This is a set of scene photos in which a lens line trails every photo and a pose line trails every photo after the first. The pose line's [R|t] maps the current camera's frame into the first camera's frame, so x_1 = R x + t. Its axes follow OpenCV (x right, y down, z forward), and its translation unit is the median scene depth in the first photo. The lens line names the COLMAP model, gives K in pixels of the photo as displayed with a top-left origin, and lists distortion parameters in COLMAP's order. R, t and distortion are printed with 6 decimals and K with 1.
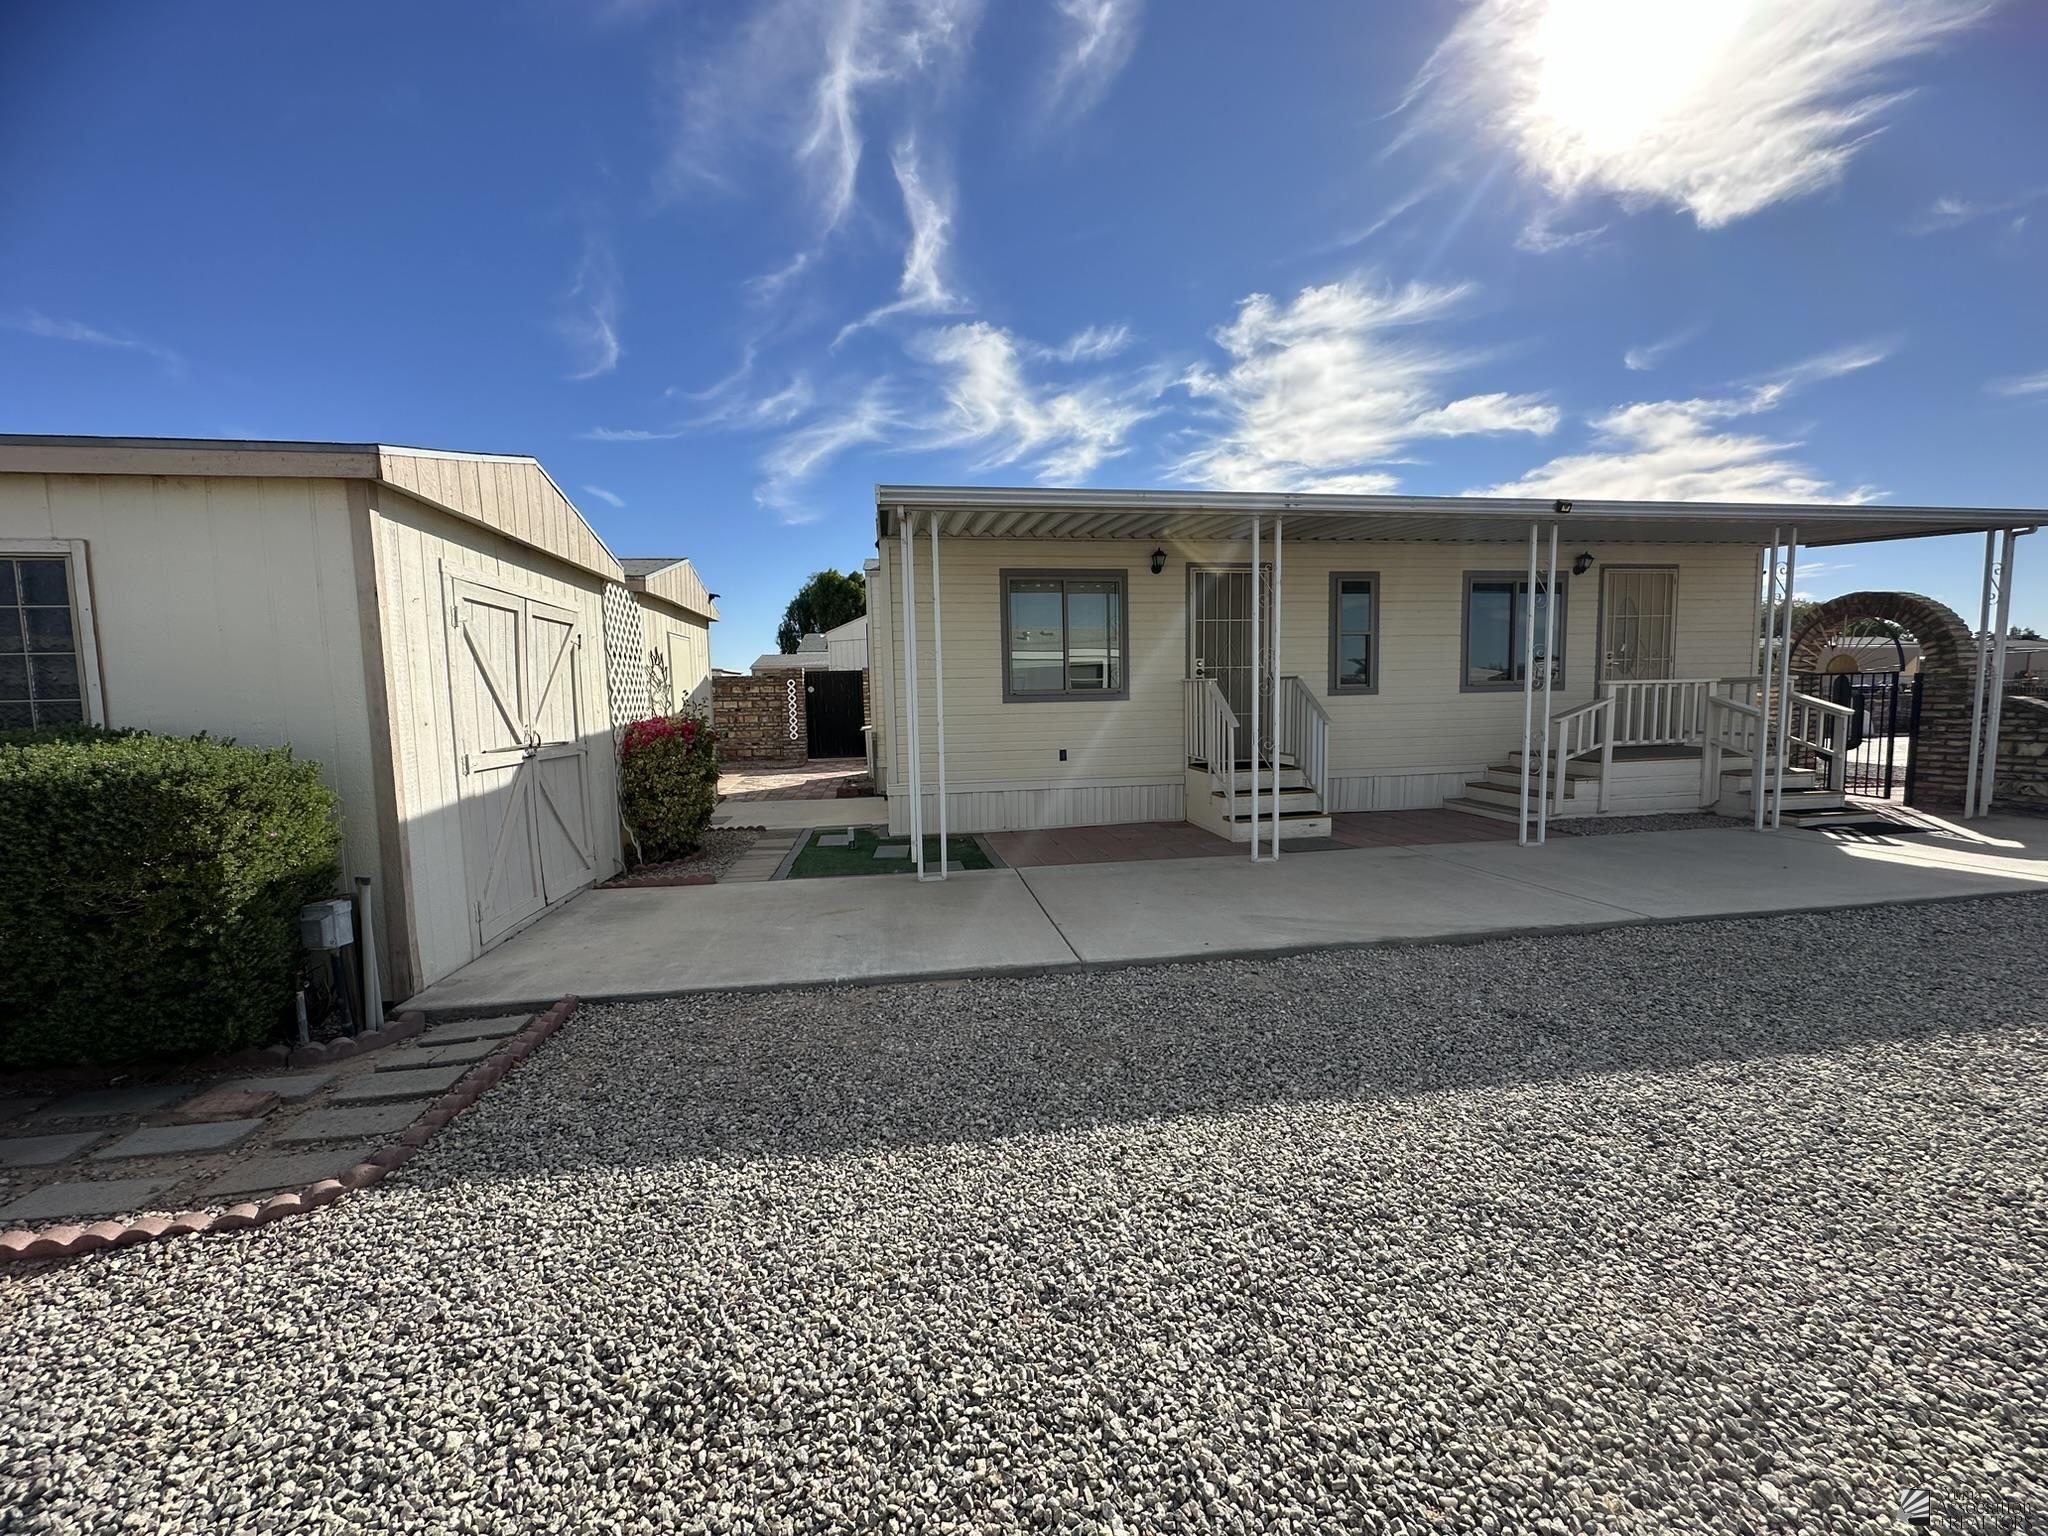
lens RADIAL K [[812.3, 0, 1013.9], [0, 812.3, 762.1], [0, 0, 1]] dist [-0.002977, 0.000333]
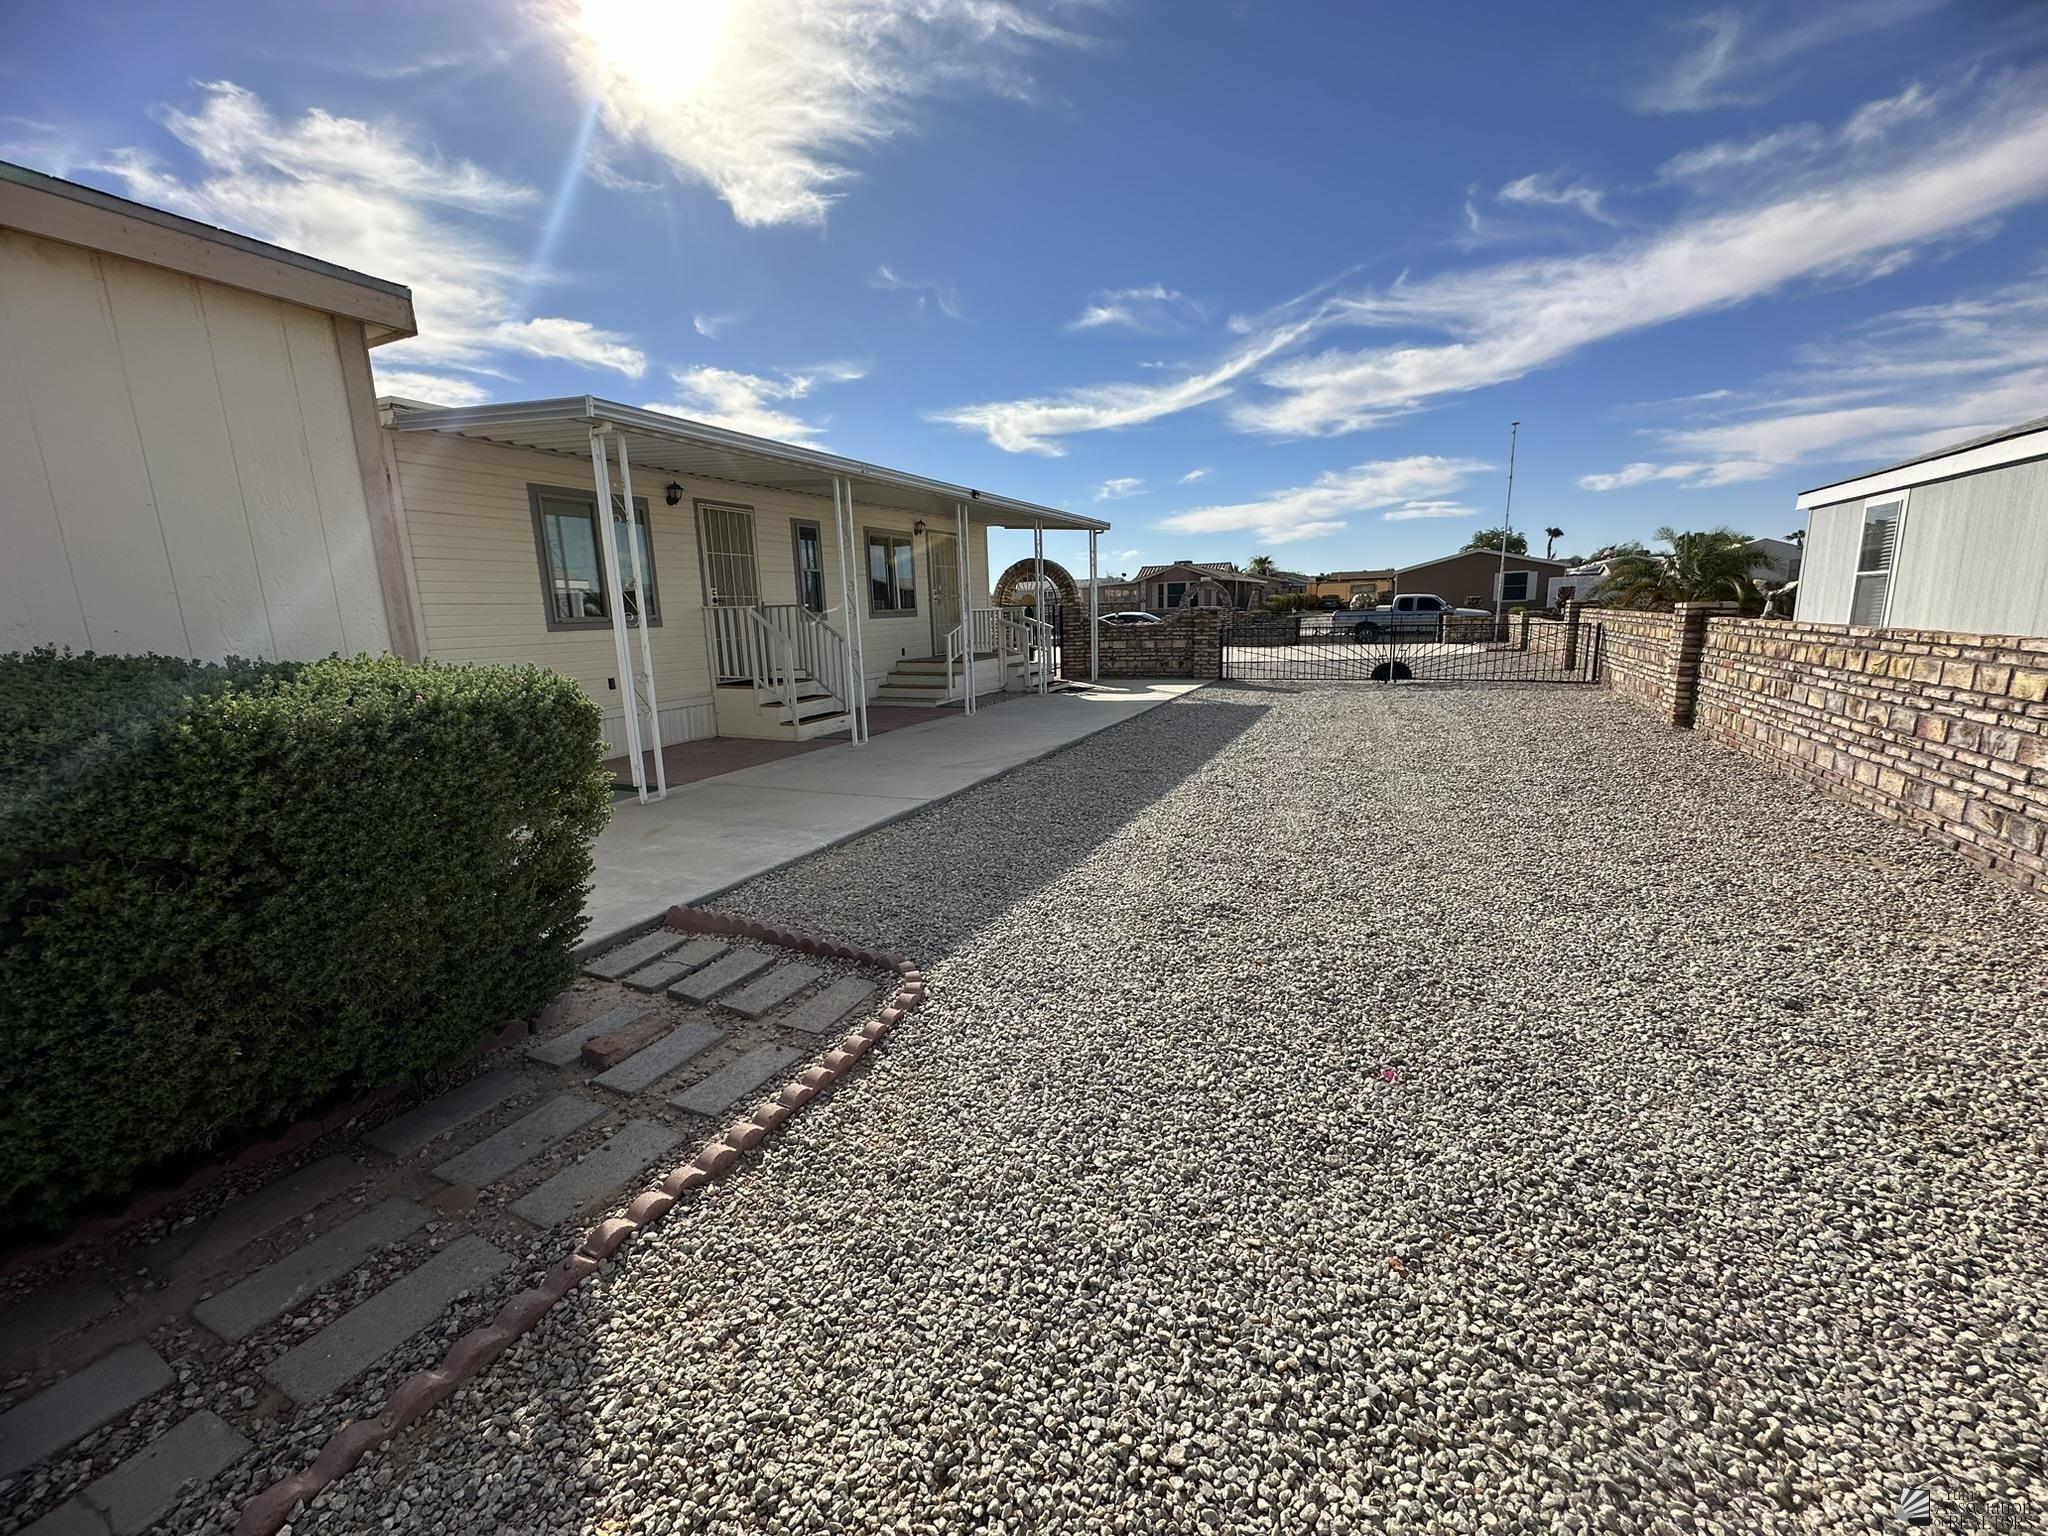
lens RADIAL K [[812.3, 0, 1015.6], [0, 812.3, 771.7], [0, 0, 1]] dist [-0.002977, 0.000333]
pose [[0.571862, -0.157175, 0.805152, -0.914080], [0.085731, 0.987550, 0.131890, 0.017200], [-0.815858, -0.006396, 0.578217, 0.046695]]
